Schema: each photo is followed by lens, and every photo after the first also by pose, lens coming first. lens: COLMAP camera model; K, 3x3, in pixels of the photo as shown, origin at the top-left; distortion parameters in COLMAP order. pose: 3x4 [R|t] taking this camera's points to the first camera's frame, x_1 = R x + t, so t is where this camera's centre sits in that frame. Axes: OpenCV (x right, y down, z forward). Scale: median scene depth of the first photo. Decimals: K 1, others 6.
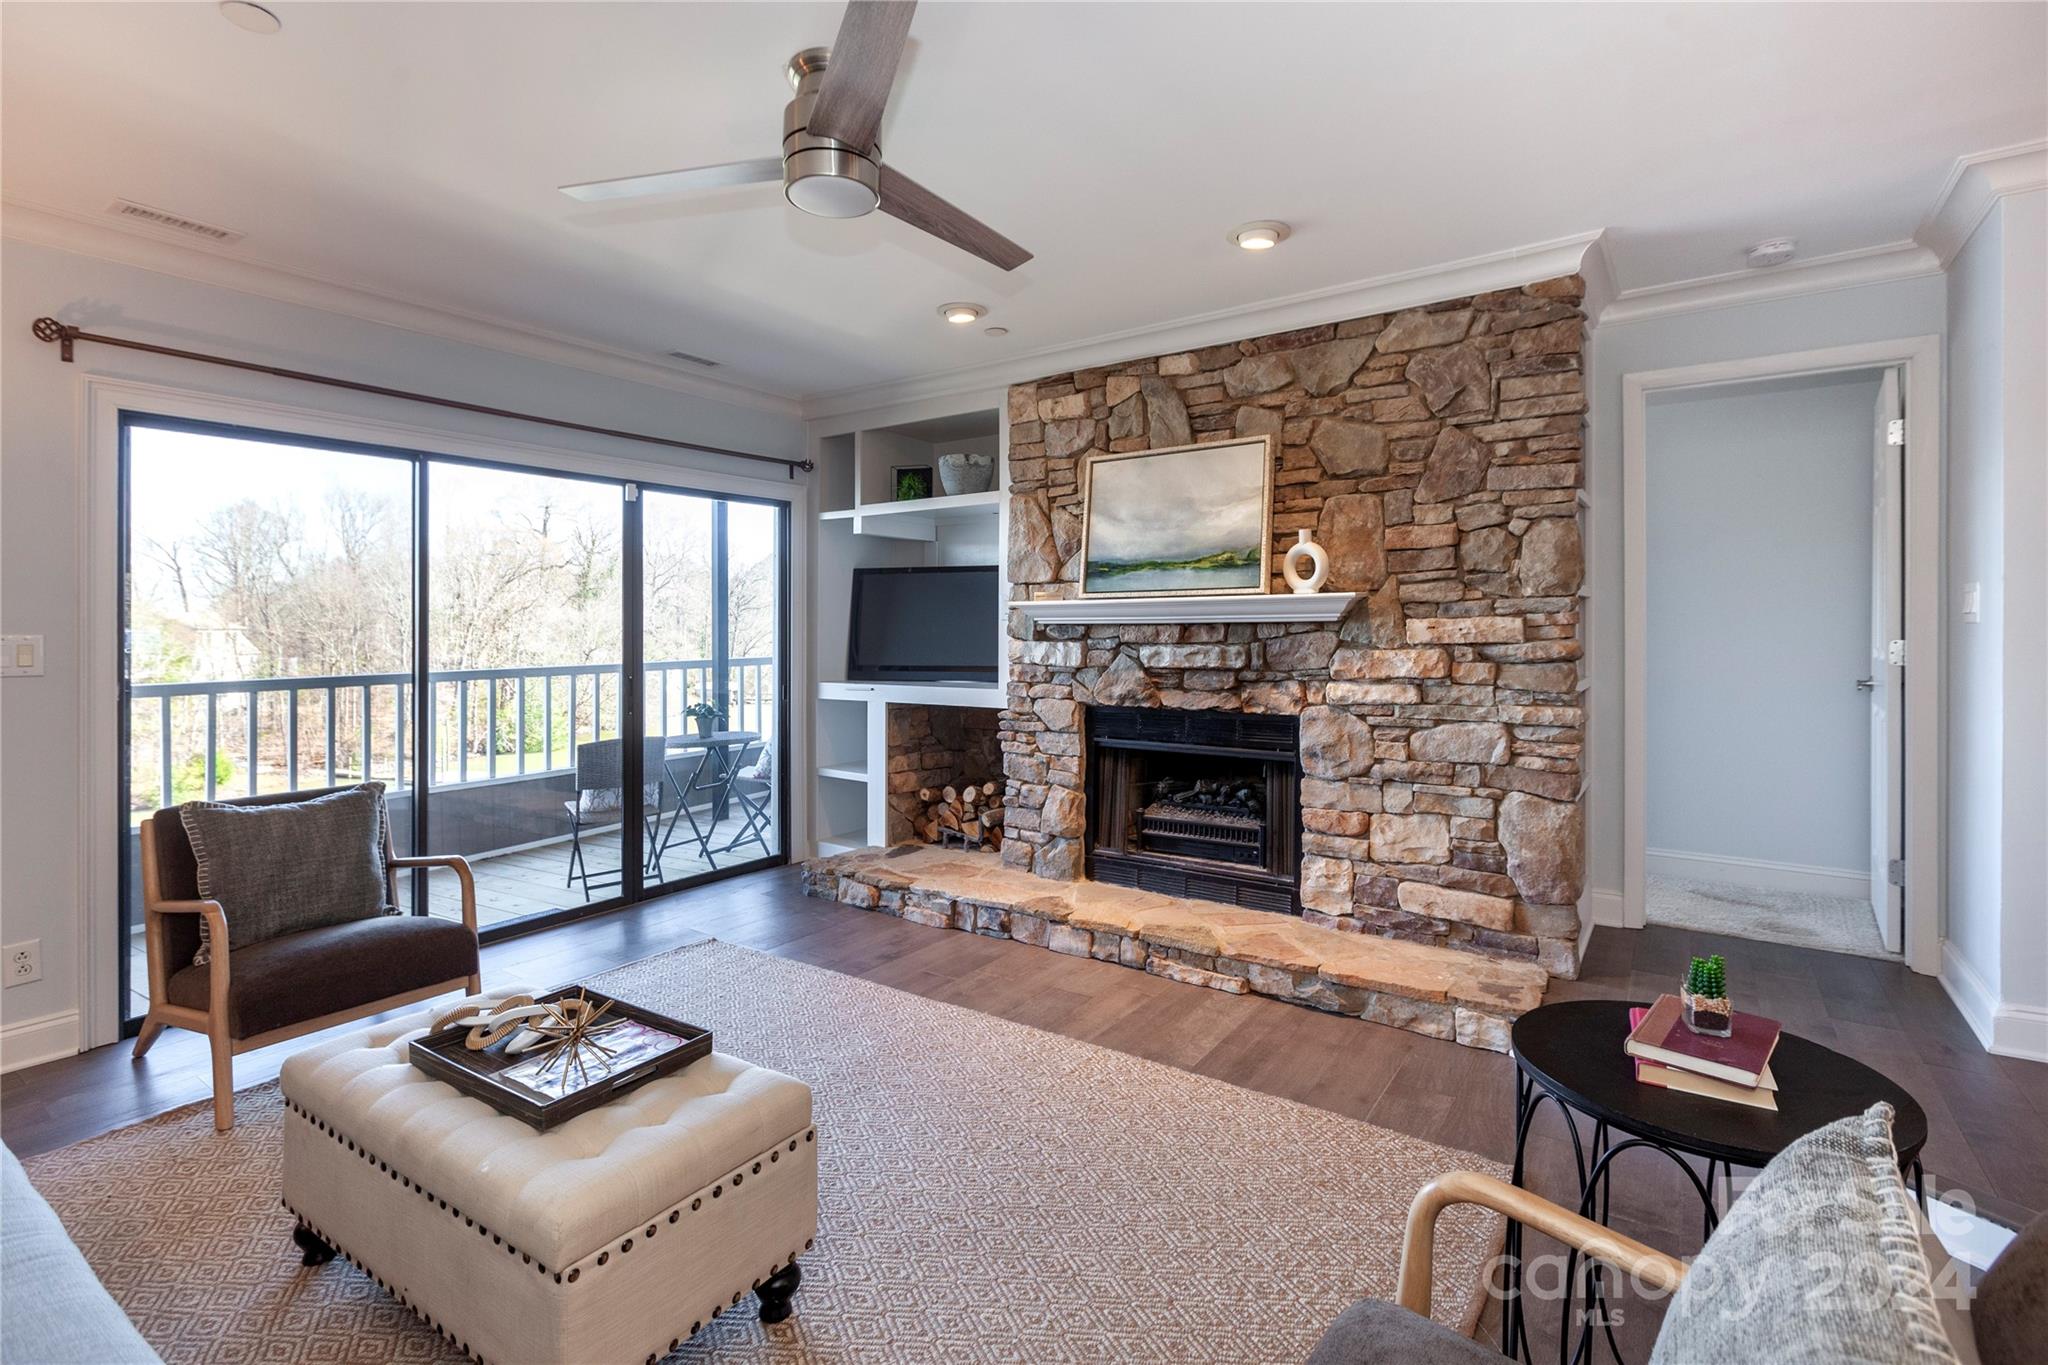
lens RADIAL K [[950.7, 0, 1020.4], [0, 950.7, 627.4], [0, 0, 1]] dist [-0.001259, 0.000089]
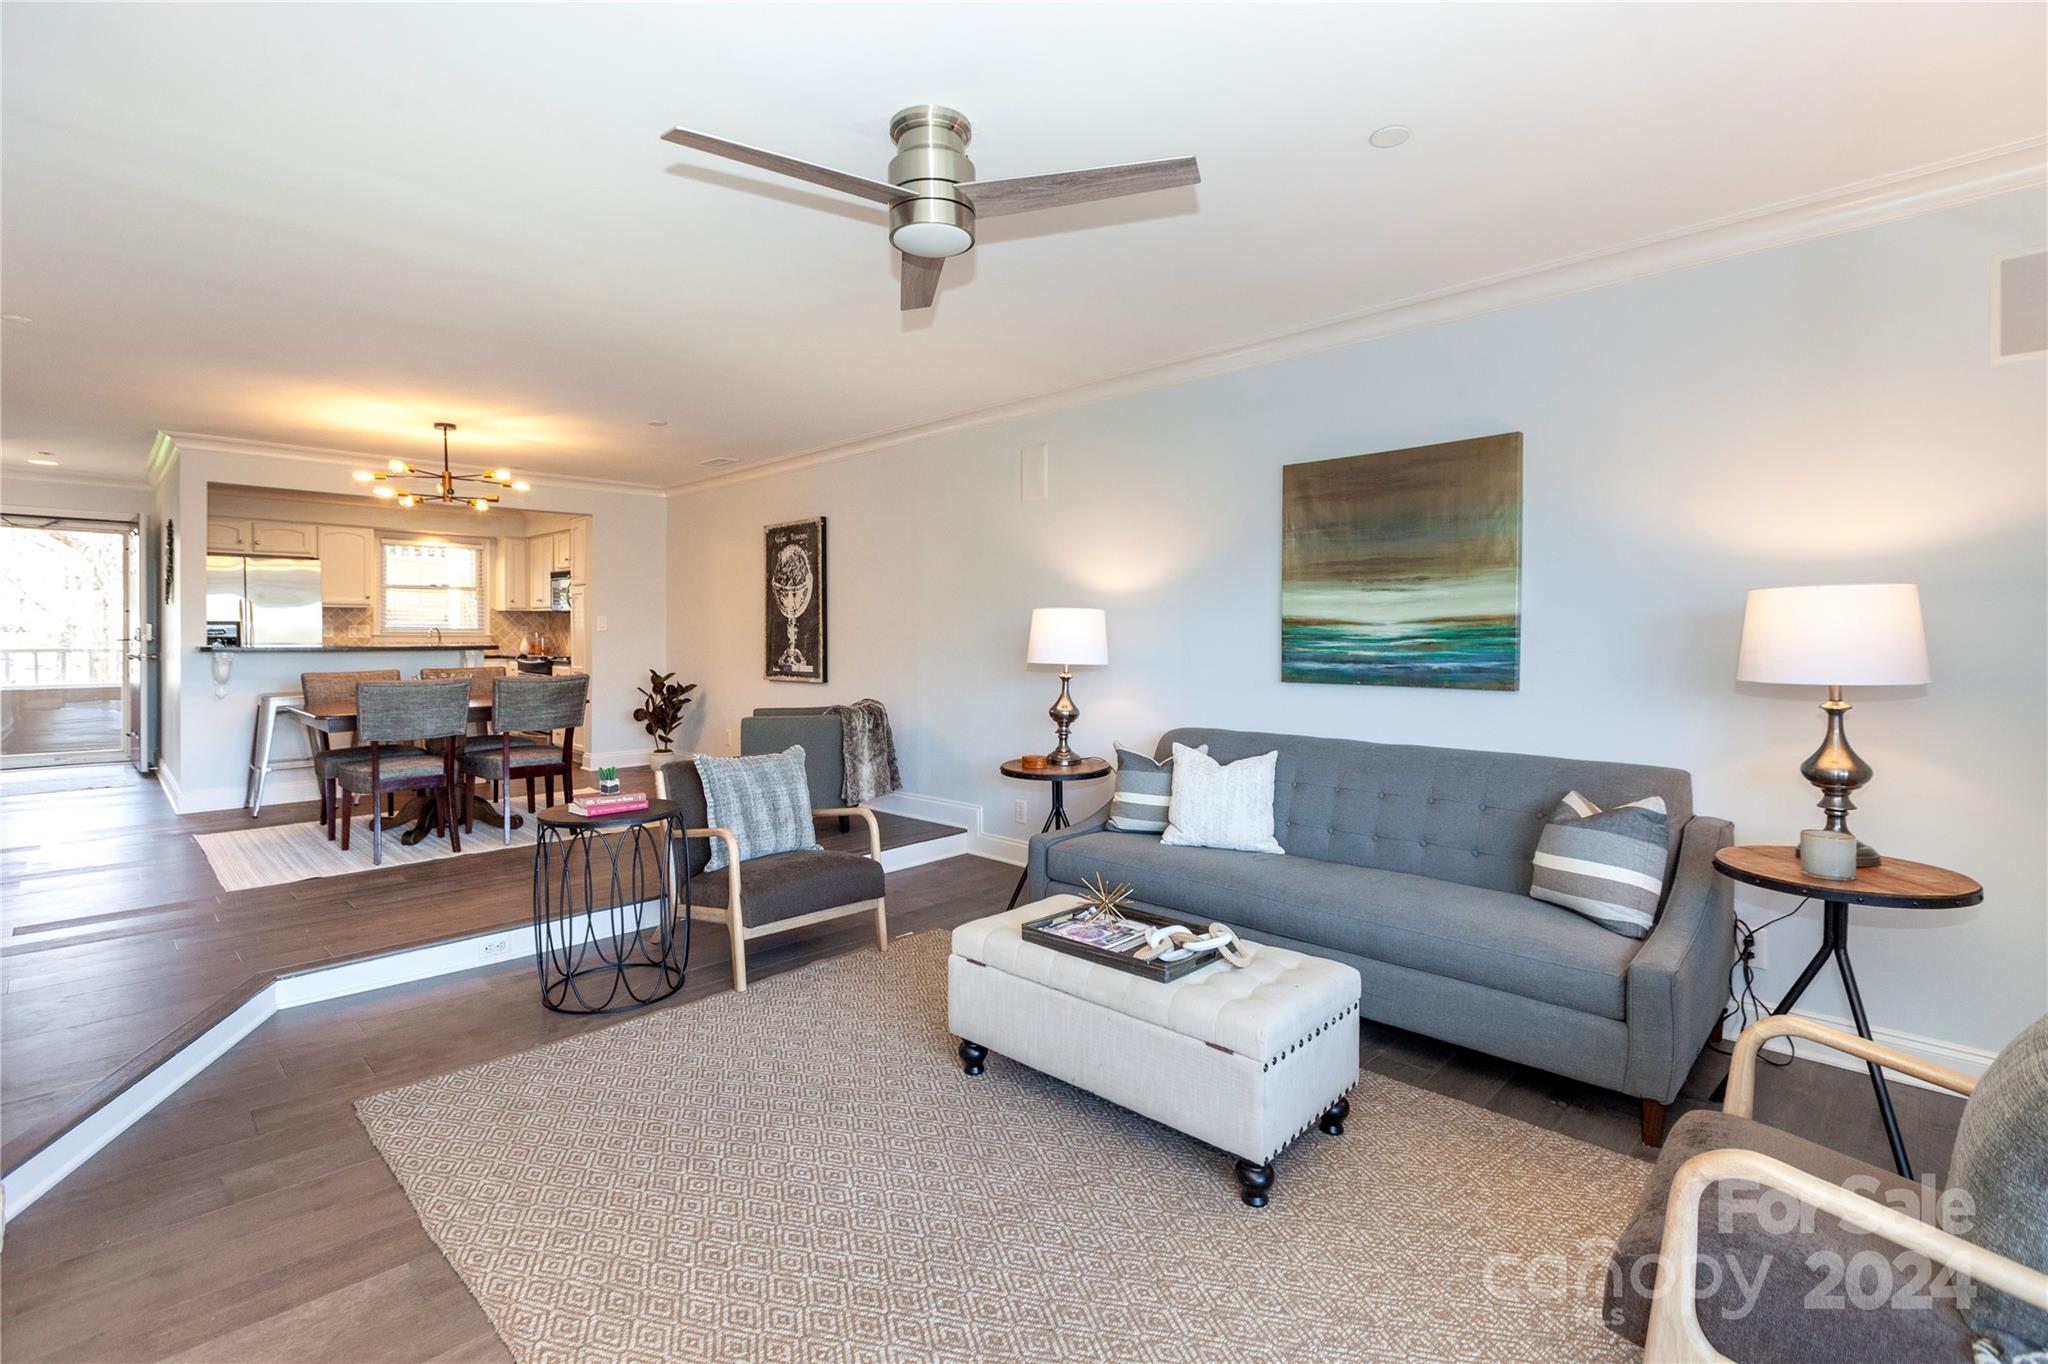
lens RADIAL K [[925.8, 0, 1011.7], [0, 925.8, 654.1], [0, 0, 1]] dist [-0.003721, -0.000752]
pose [[-0.985627, 0.003376, 0.168903, -0.265736], [0.005639, 0.999901, 0.012919, 0.009726], [-0.168843, 0.013686, -0.985548, 1.182531]]
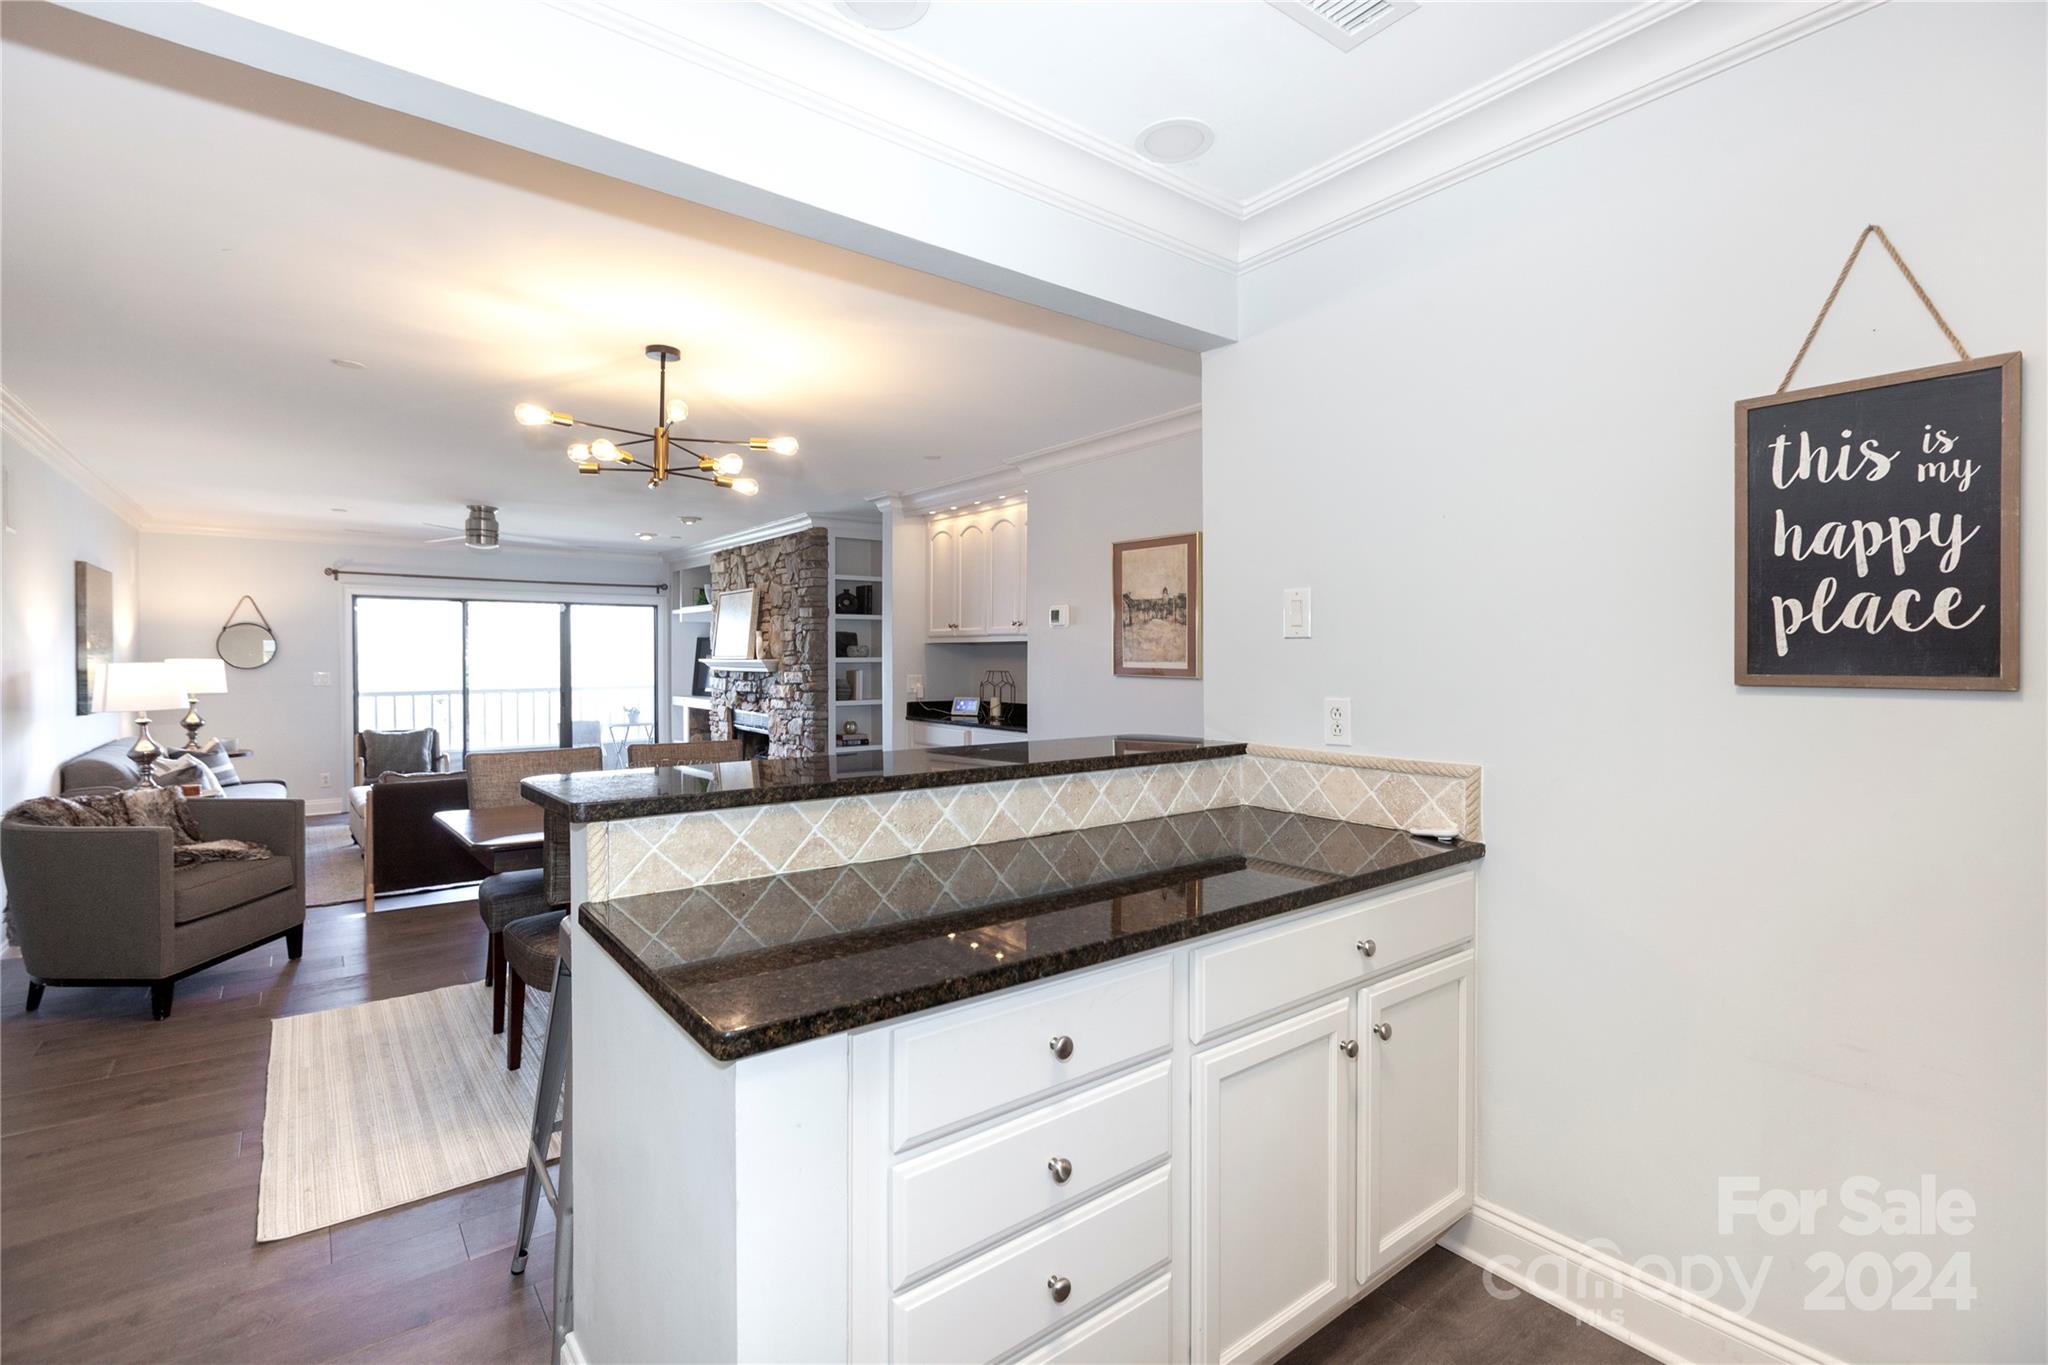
lens RADIAL K [[935.4, 0, 1018.4], [0, 935.4, 672.7], [0, 0, 1]] dist [-0.004900, -0.000809]
pose [[0.953874, 0.014531, -0.299855, 1.476970], [-0.007936, 0.999699, 0.023200, -0.058178], [0.300102, -0.019750, 0.953703, -0.887902]]
